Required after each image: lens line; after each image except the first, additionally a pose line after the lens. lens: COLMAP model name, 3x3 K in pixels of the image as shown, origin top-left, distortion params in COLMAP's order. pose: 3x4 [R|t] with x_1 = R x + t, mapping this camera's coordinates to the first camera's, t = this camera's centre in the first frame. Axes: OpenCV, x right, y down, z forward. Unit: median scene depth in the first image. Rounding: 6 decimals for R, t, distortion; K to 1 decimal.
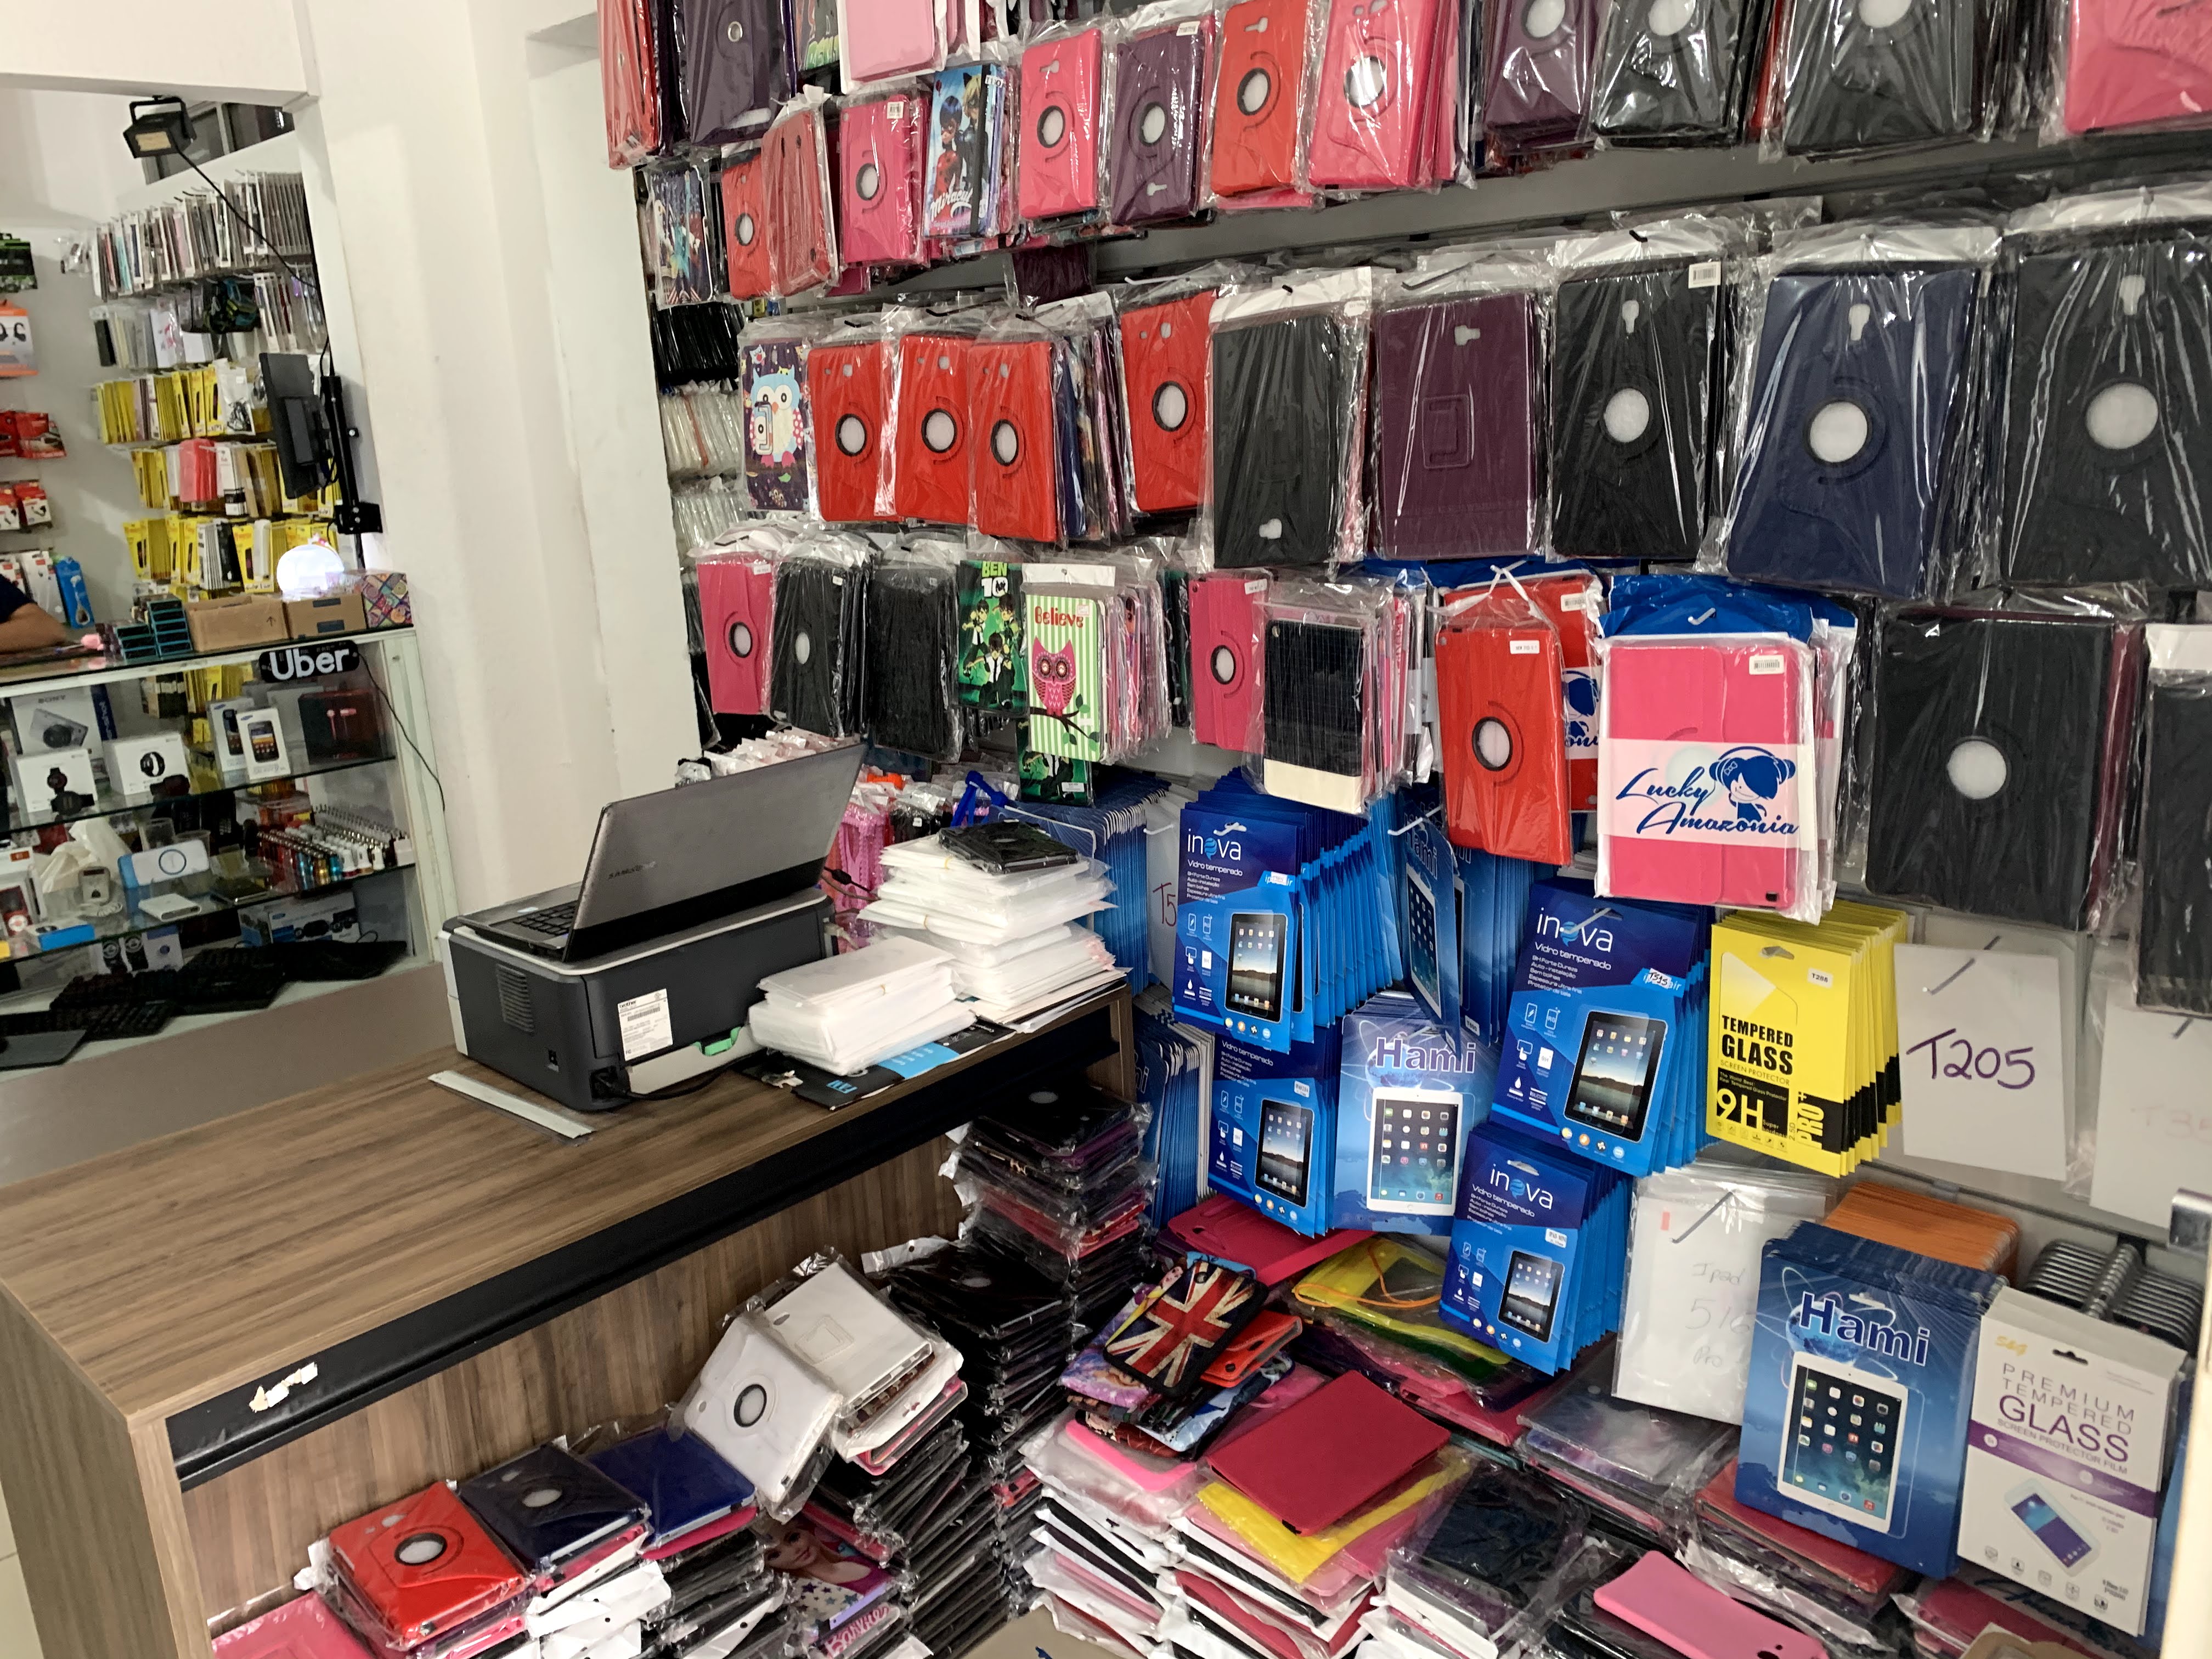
lens RADIAL K [[1707.4, 0, 1106.0], [0, 1707.4, 829.5], [0, 0, 1]] dist [-0.006855, 0.033430]
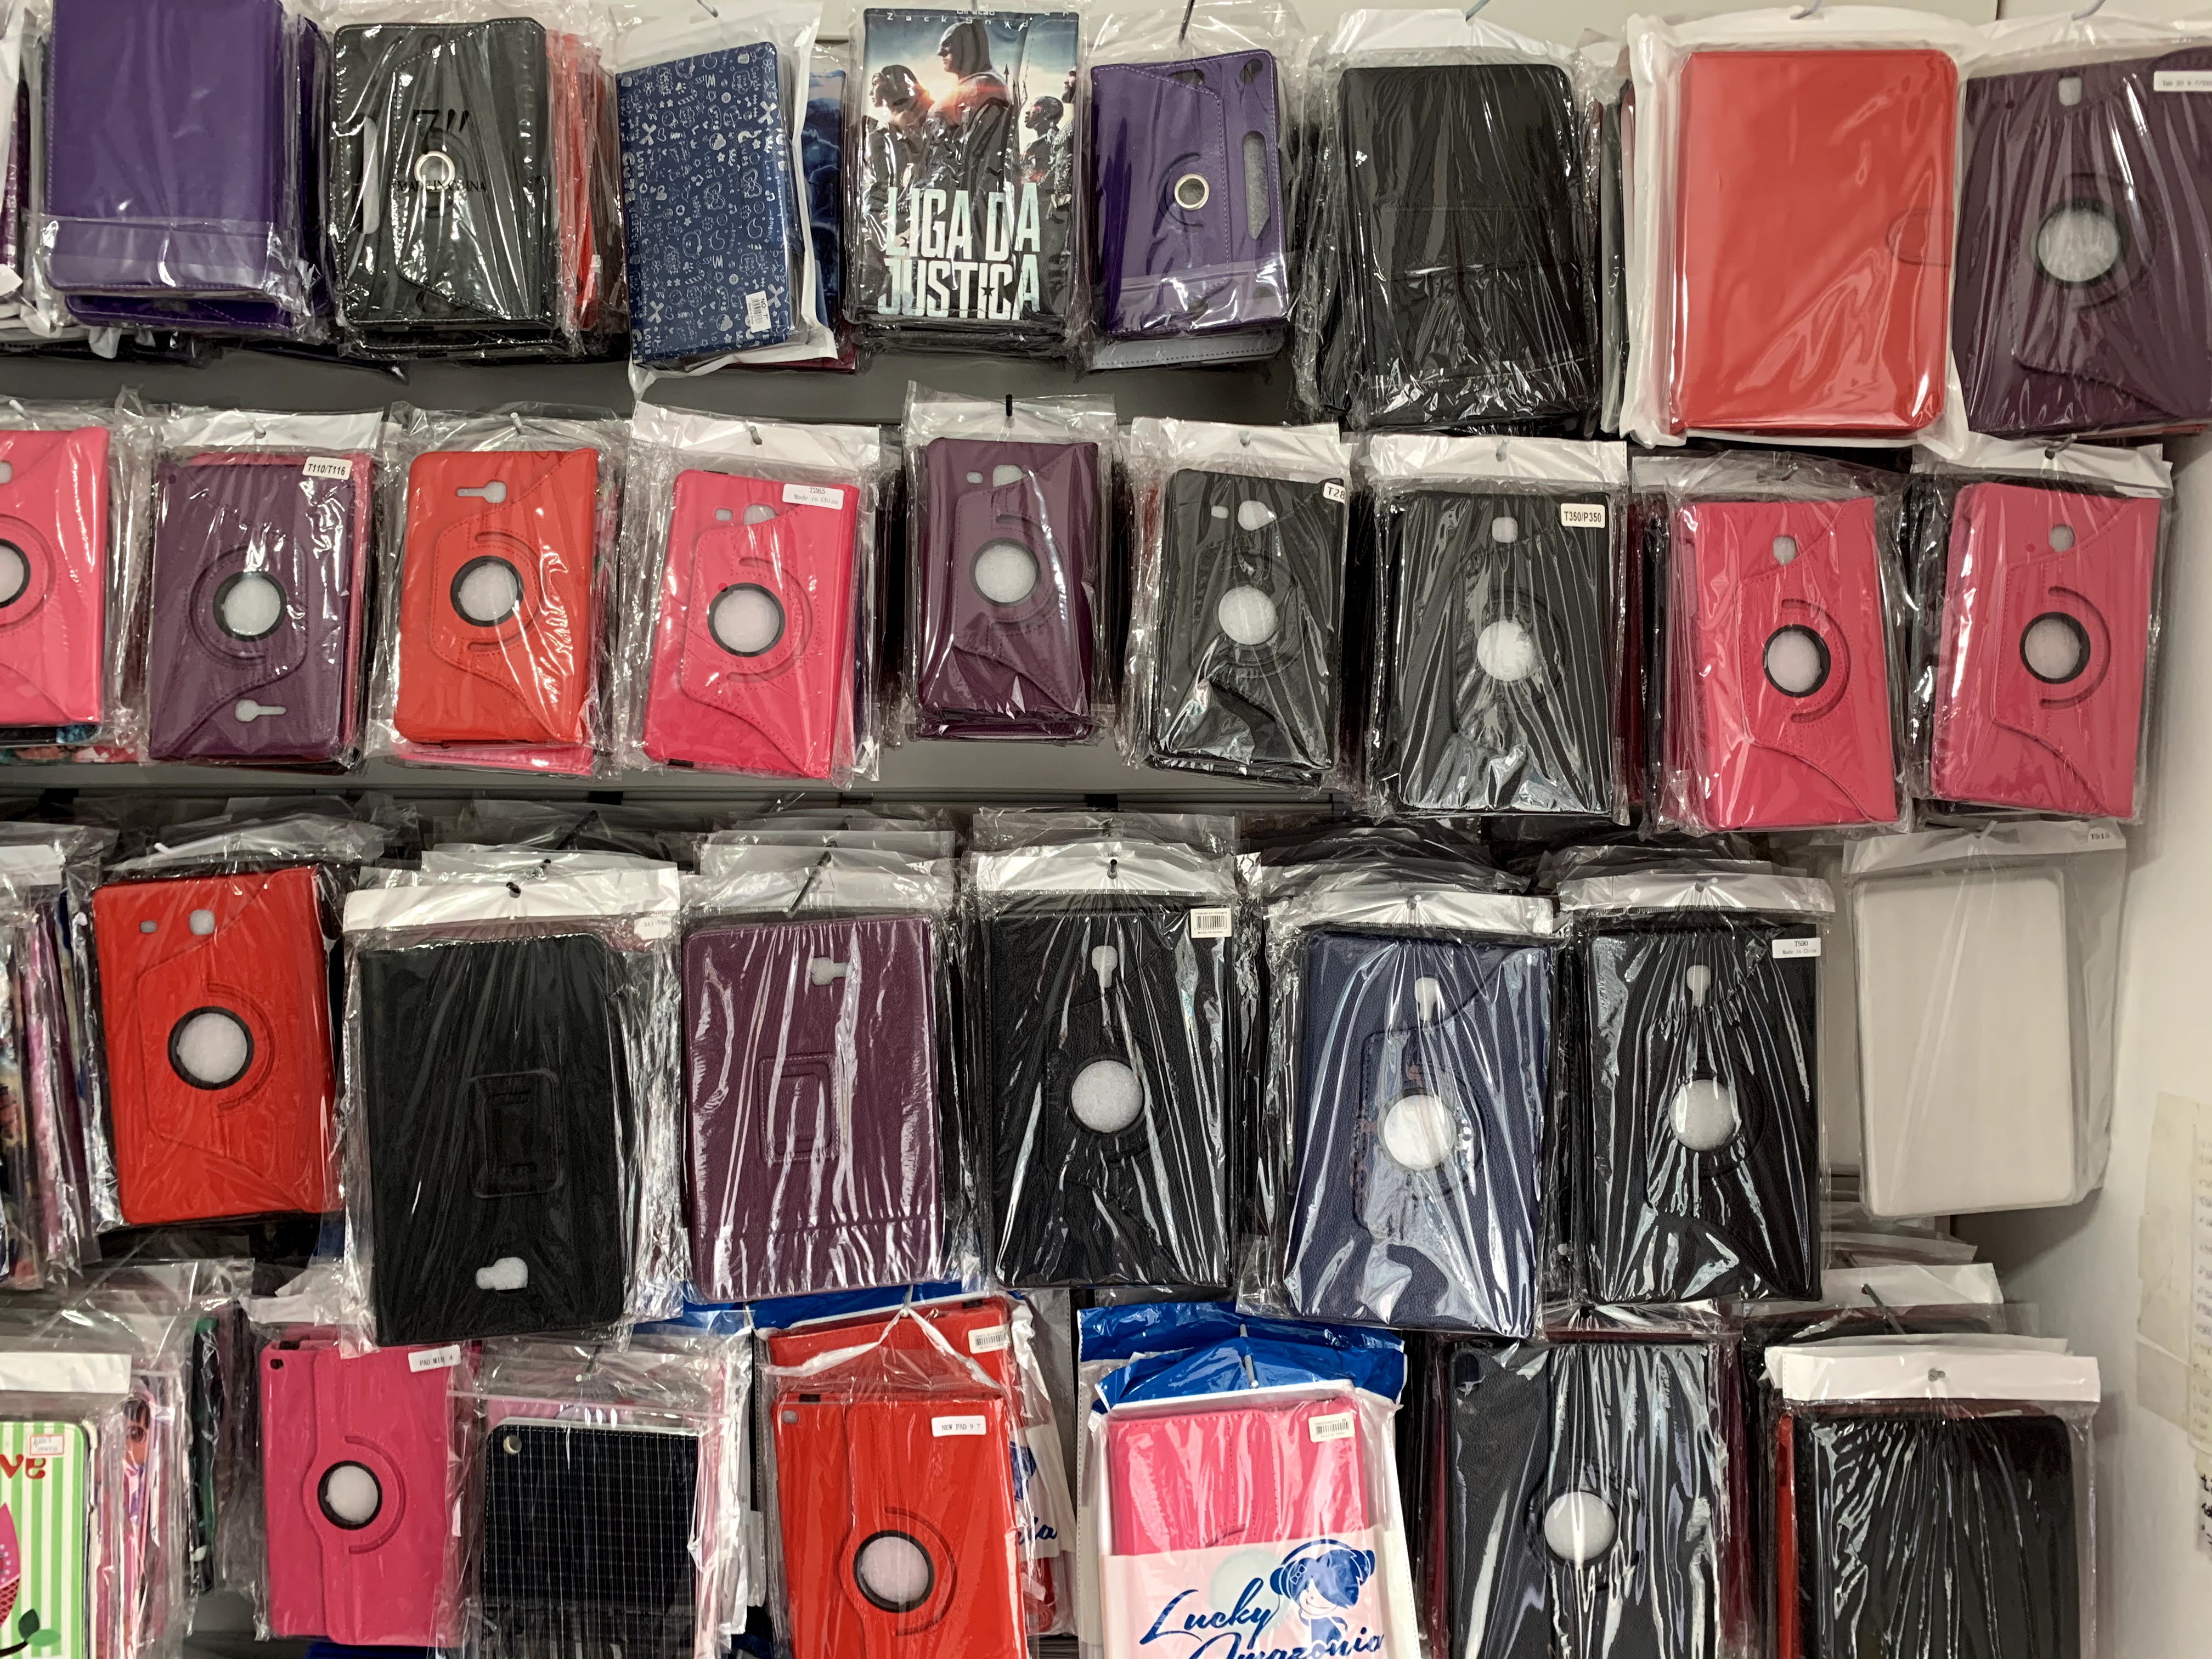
lens RADIAL K [[1707.4, 0, 1106.0], [0, 1707.4, 829.5], [0, 0, 1]] dist [-0.006855, 0.033430]
pose [[0.696480, 0.032246, 0.716851, -0.207130], [0.142737, 0.972801, -0.182440, -0.204102], [-0.703236, 0.229386, 0.672934, 0.444747]]
